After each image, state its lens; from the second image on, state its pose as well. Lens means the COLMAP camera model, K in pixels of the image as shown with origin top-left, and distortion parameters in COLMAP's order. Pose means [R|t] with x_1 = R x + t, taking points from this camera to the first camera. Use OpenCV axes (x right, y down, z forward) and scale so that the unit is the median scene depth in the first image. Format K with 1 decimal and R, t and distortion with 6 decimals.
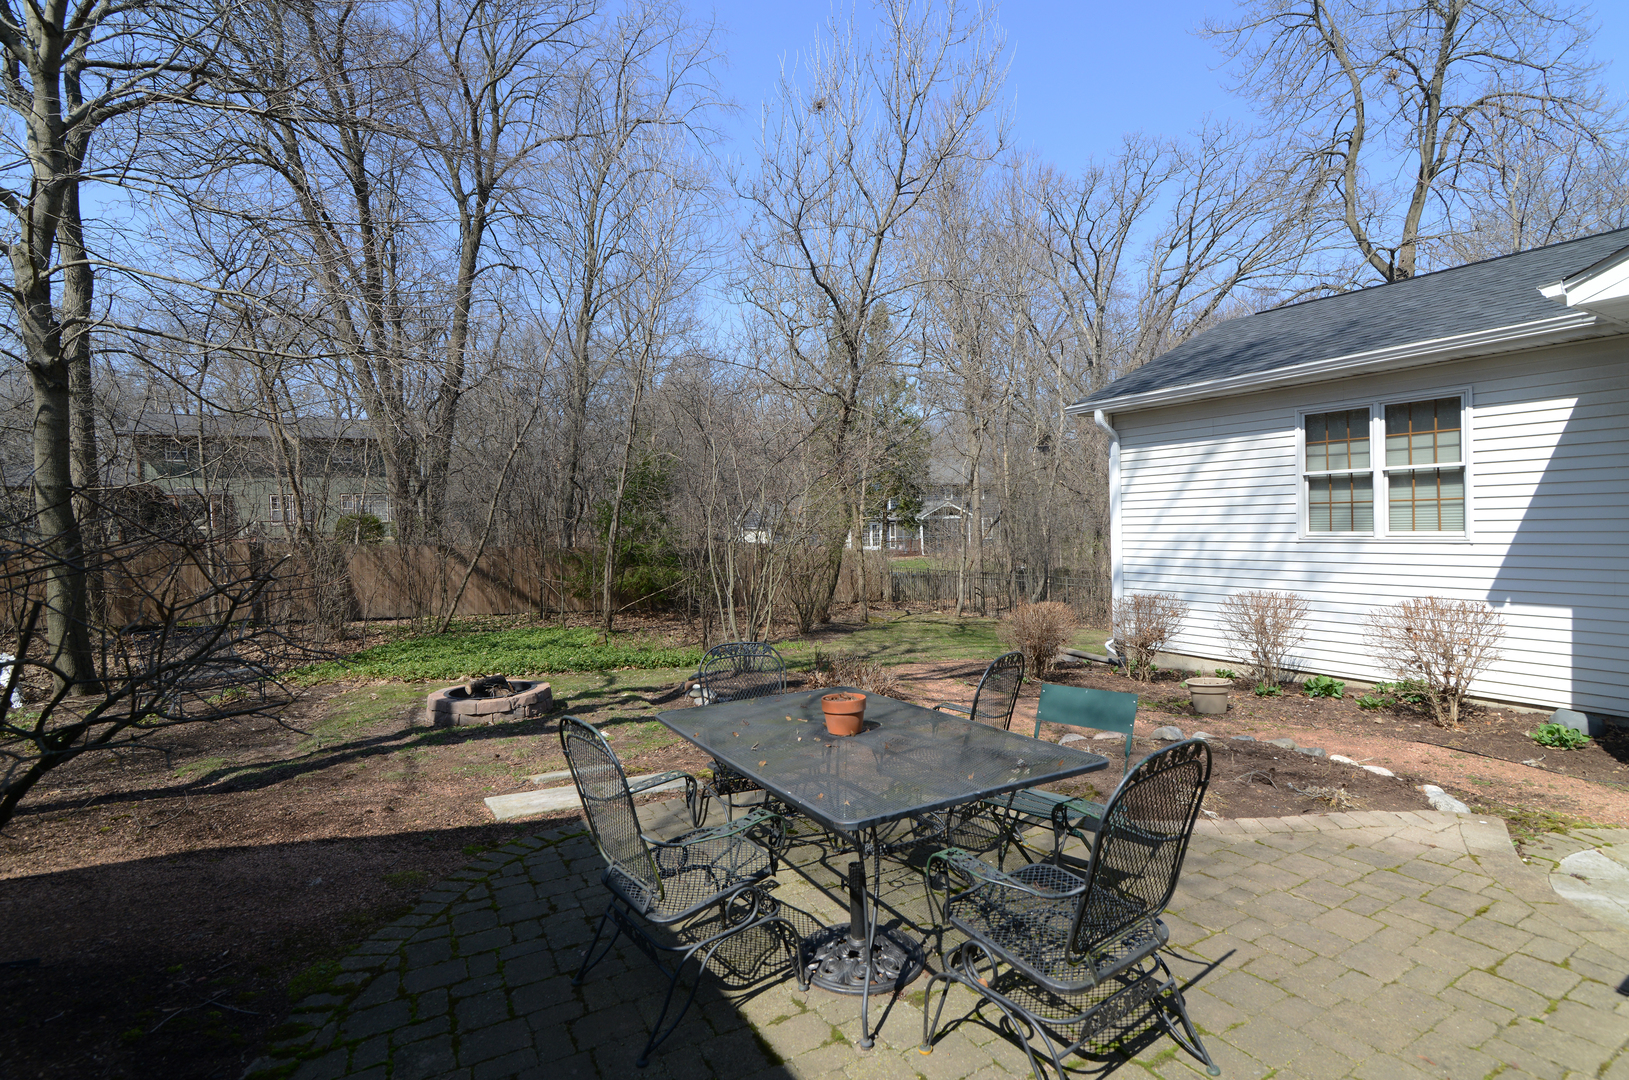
lens RADIAL K [[769.2, 0, 814.5], [0, 769.2, 540.0], [0, 0, 1]] dist [-0.024108, 0.000150]
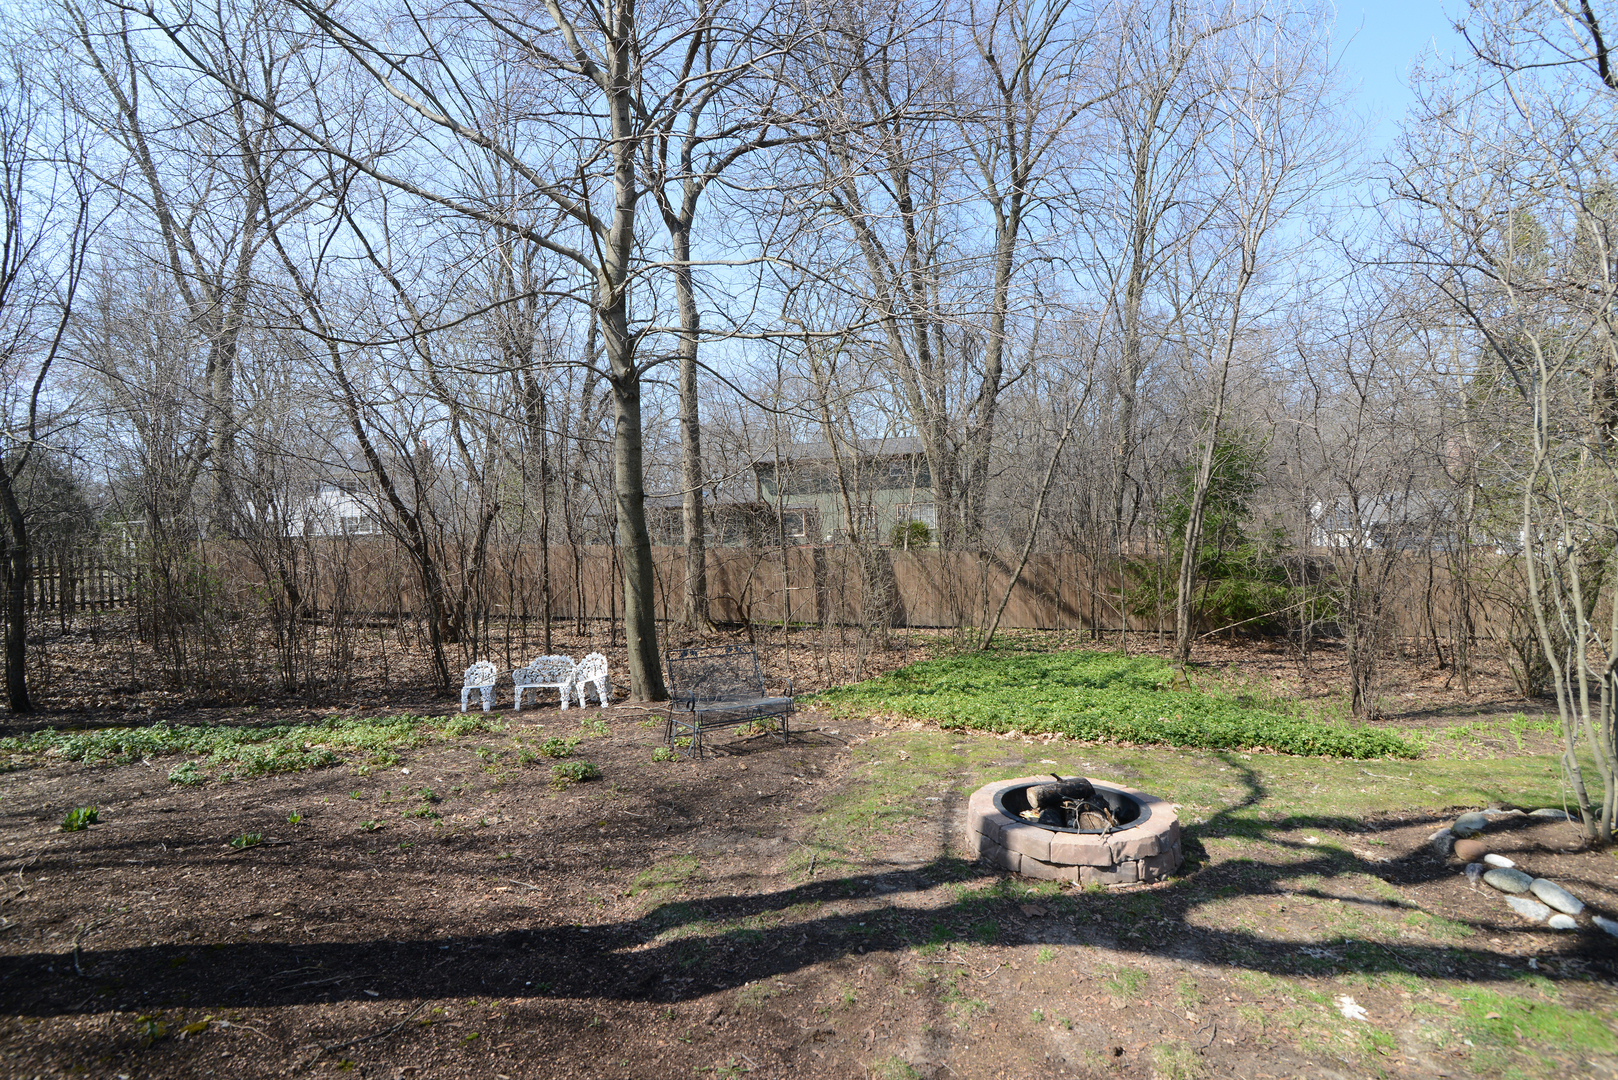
lens RADIAL K [[738.0, 0, 809.0], [0, 738.0, 540.0], [0, 0, 1]] dist [-0.017083, -0.000341]
pose [[0.776580, -0.005804, -0.629992, -0.095740], [0.001733, 0.999973, -0.007077, -0.001006], [0.630016, 0.004404, 0.776569, 0.188442]]
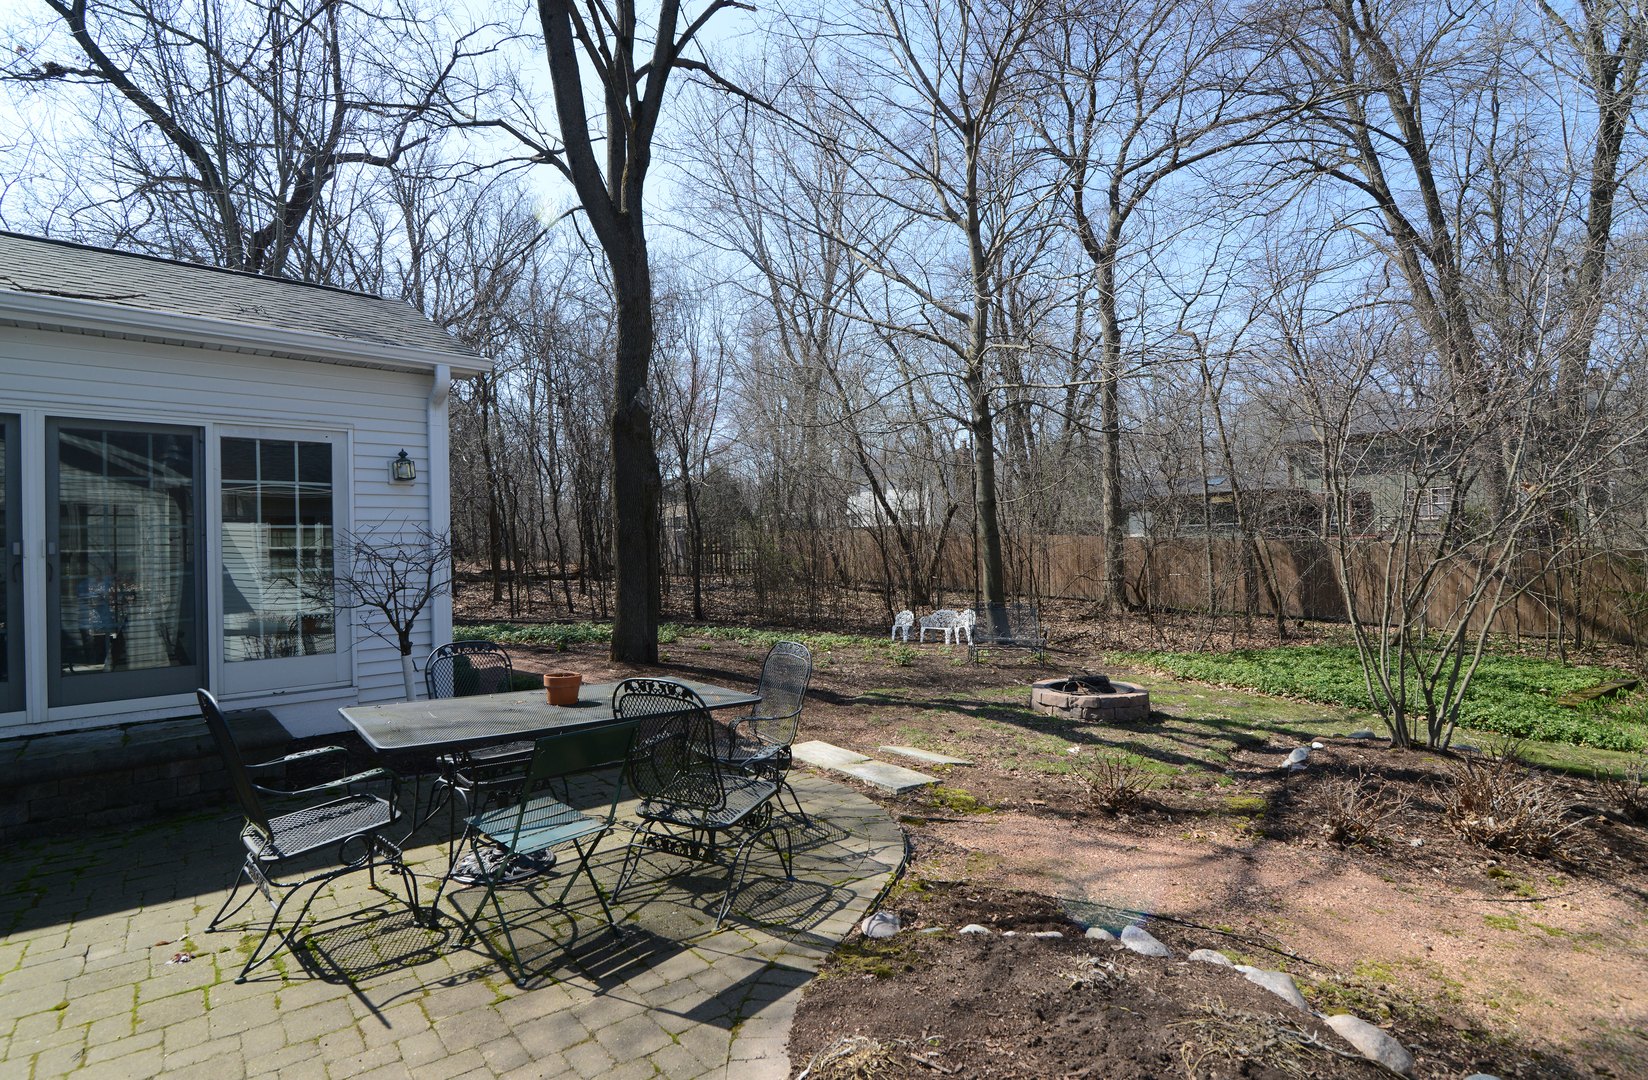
lens RADIAL K [[773.3, 0, 824.0], [0, 773.3, 540.0], [0, 0, 1]] dist [-0.031844, 0.000106]
pose [[0.193123, 0.008142, -0.981141, 0.220310], [-0.002811, 0.999966, 0.007745, -0.002938], [0.981170, 0.001262, 0.193140, 0.196071]]
